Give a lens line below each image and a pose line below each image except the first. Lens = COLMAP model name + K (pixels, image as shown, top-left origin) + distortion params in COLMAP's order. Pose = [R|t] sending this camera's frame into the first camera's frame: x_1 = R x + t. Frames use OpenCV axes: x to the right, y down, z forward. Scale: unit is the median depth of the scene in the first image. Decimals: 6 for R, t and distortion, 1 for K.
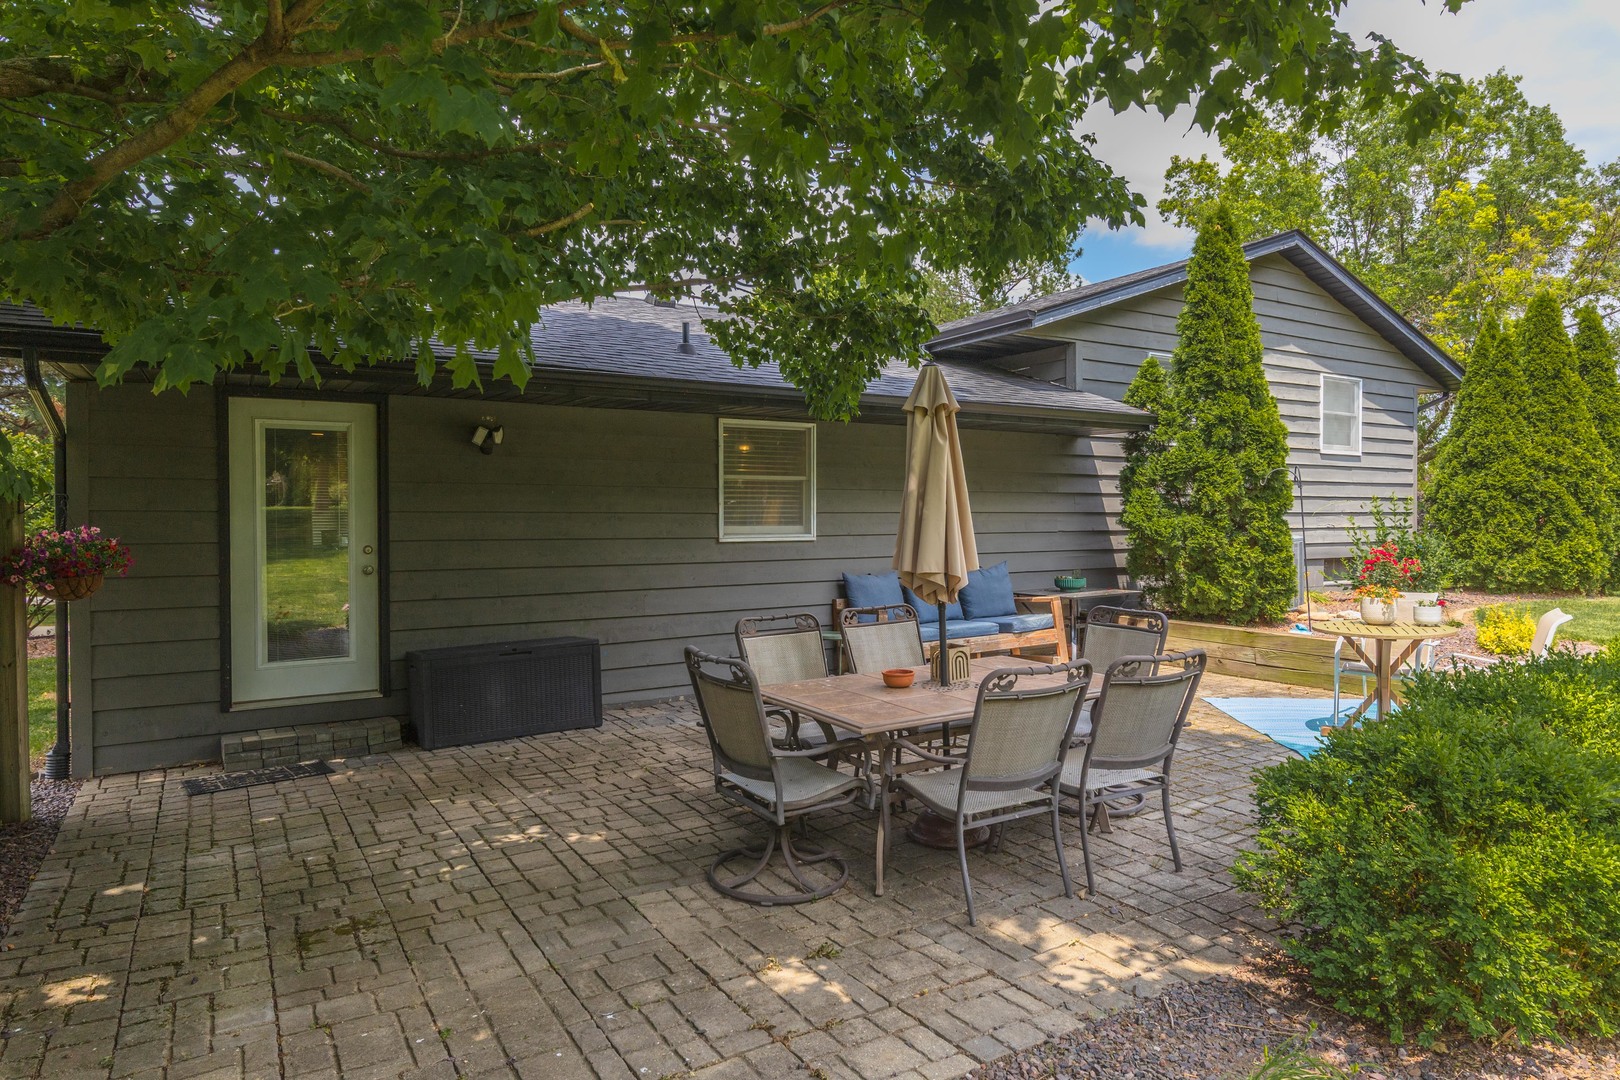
lens RADIAL K [[981.2, 0, 779.8], [0, 981.2, 511.3], [0, 0, 1]] dist [0.001046, -0.002046]
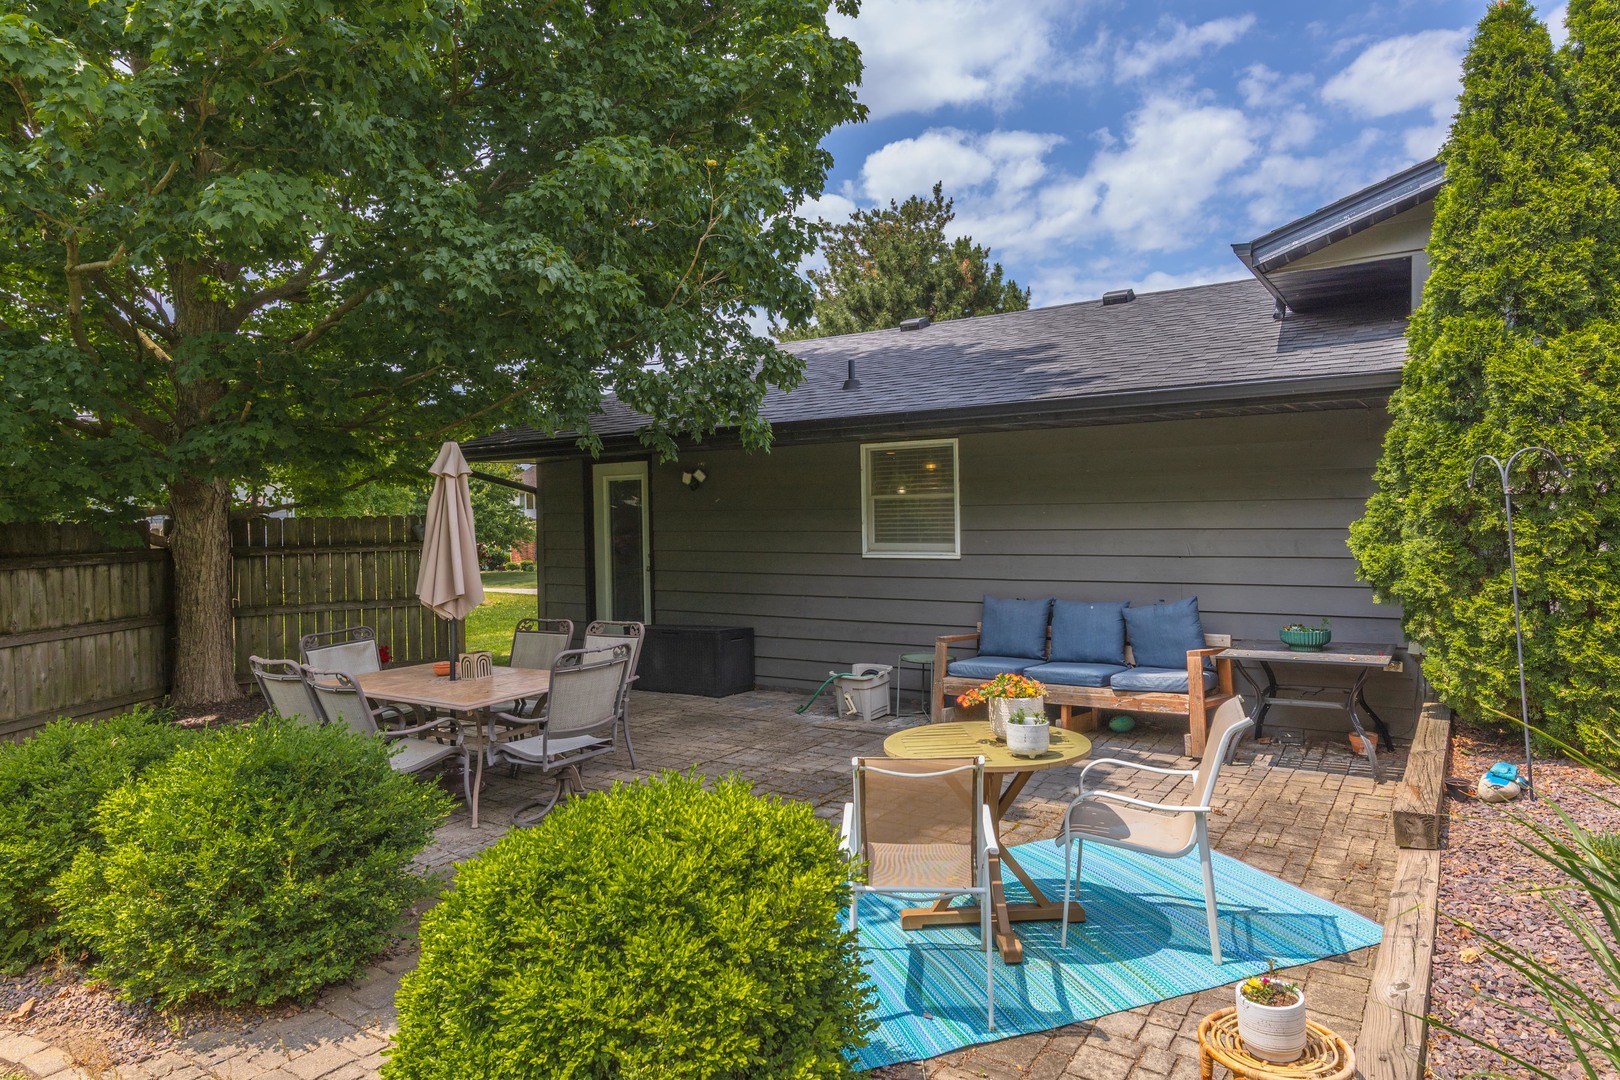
lens RADIAL K [[981.2, 0, 779.8], [0, 981.2, 511.3], [0, 0, 1]] dist [0.001046, -0.002046]
pose [[0.392937, -0.005016, -0.919552, 0.876914], [0.022580, 0.999736, 0.004196, -0.026125], [0.919288, -0.022412, 0.392947, 0.471500]]
